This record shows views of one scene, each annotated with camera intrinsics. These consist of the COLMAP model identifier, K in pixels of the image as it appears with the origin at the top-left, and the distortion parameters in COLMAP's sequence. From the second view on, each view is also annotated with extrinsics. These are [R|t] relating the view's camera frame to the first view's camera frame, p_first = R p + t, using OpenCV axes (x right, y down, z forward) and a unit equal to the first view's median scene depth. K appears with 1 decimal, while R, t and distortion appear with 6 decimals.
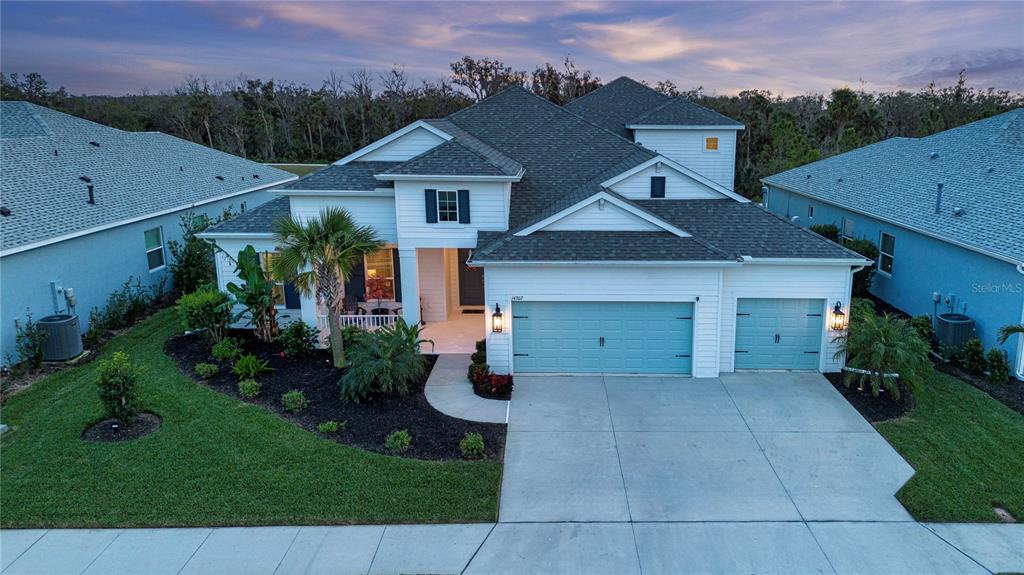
lens RADIAL K [[744.1, 0, 563.3], [0, 744.1, 289.4], [0, 0, 1]] dist [0.056270, -0.042514]
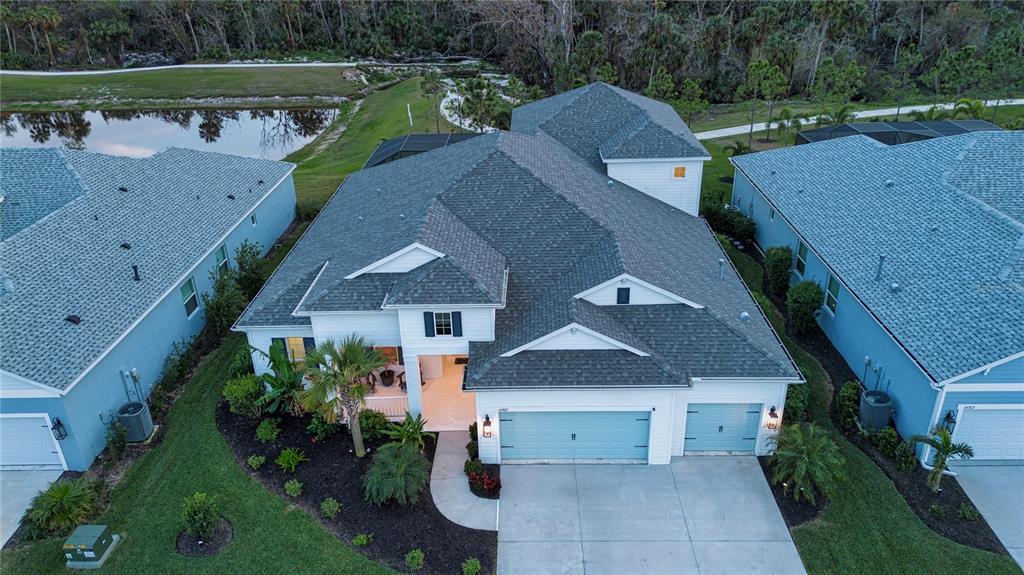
lens RADIAL K [[721.0, 0, 512.0], [0, 721.0, 287.5], [0, 0, 1]] dist [0.053359, -0.049999]
pose [[0.999083, -0.004699, -0.042553, 0.003106], [0.013769, 0.976421, 0.215435, -0.421948], [0.040537, -0.215823, 0.975591, -0.097901]]
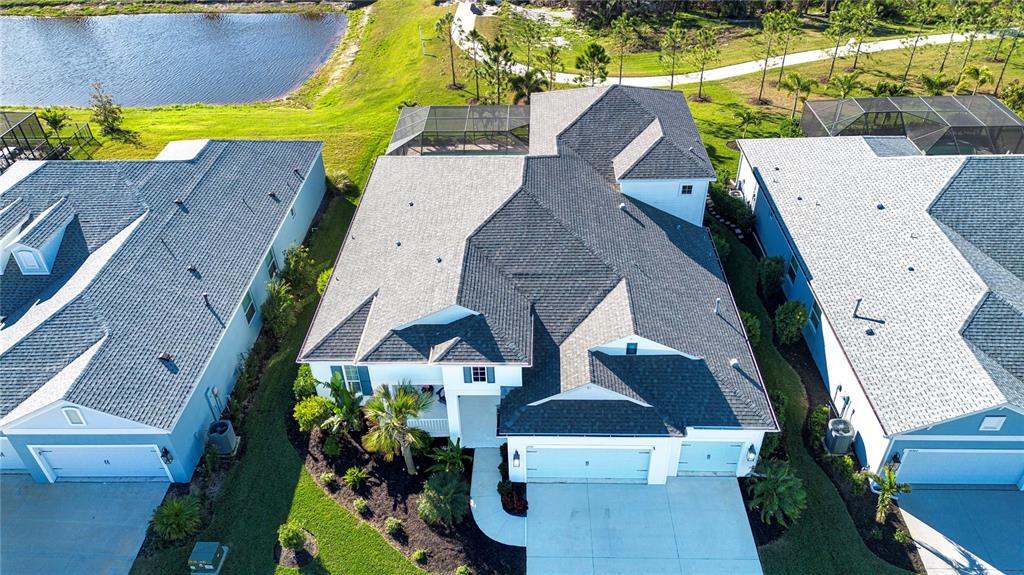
lens RADIAL K [[721.0, 0, 512.0], [0, 721.0, 287.5], [0, 0, 1]] dist [0.053359, -0.049999]
pose [[0.998784, 0.008118, -0.048629, -0.029415], [0.011792, 0.918386, 0.395510, -0.818121], [0.047871, -0.395603, 0.917173, -0.181918]]
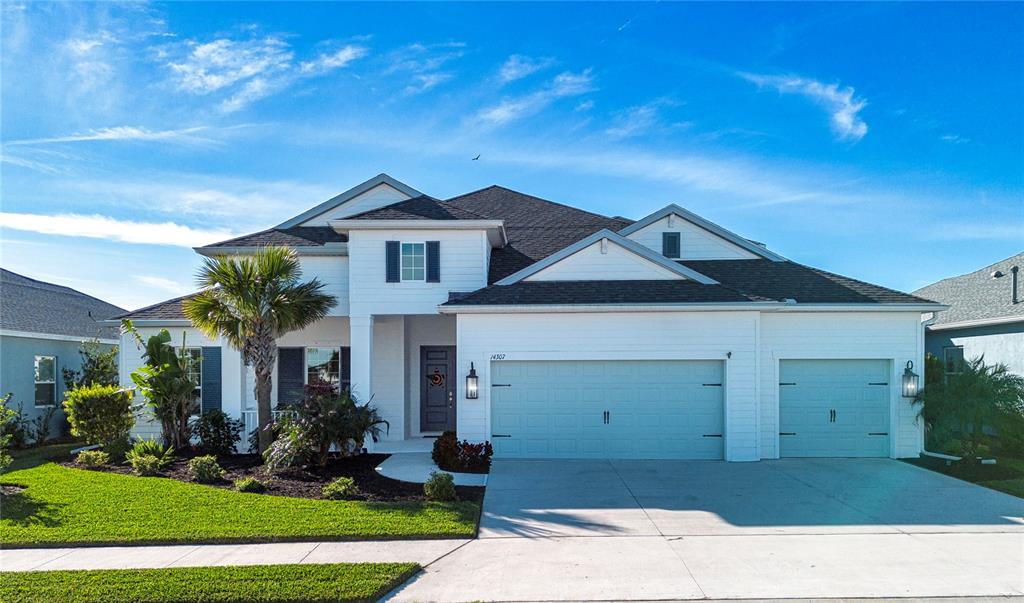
lens RADIAL K [[894.5, 0, 538.8], [0, 894.5, 374.9], [0, 0, 1]] dist [0.017592, 0.005949]
pose [[0.999998, -0.001479, -0.001252, -0.017586], [0.001140, 0.971588, -0.236677, 0.244666], [0.001566, 0.236675, 0.971588, 0.086760]]
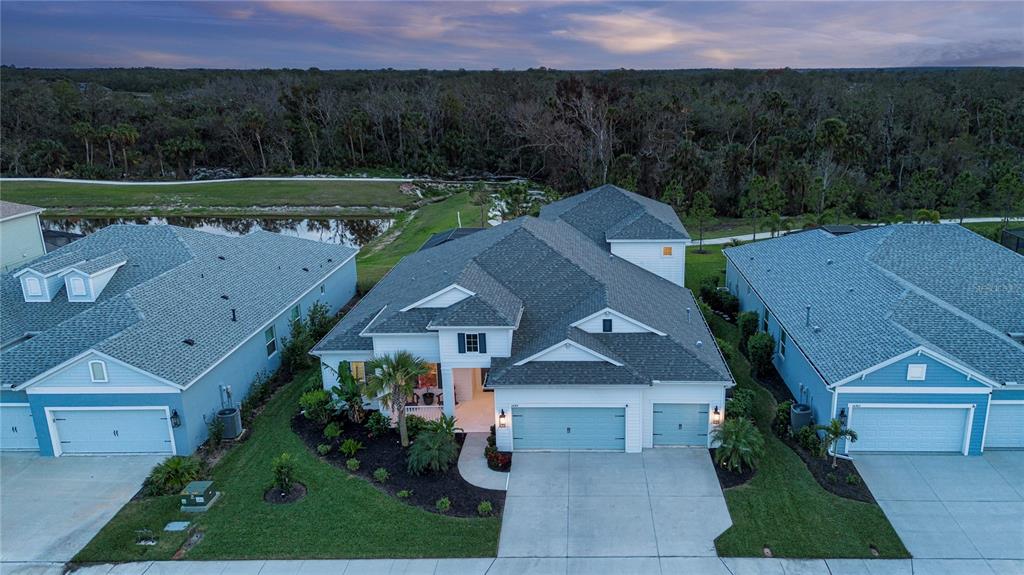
lens RADIAL K [[745.3, 0, 585.0], [0, 745.3, 285.6], [0, 0, 1]] dist [0.068712, -0.079088]
pose [[0.999891, 0.001159, -0.014751, 0.110555], [-0.000504, 0.999016, 0.044337, -0.311637], [0.014788, -0.044325, 0.998908, -0.588439]]
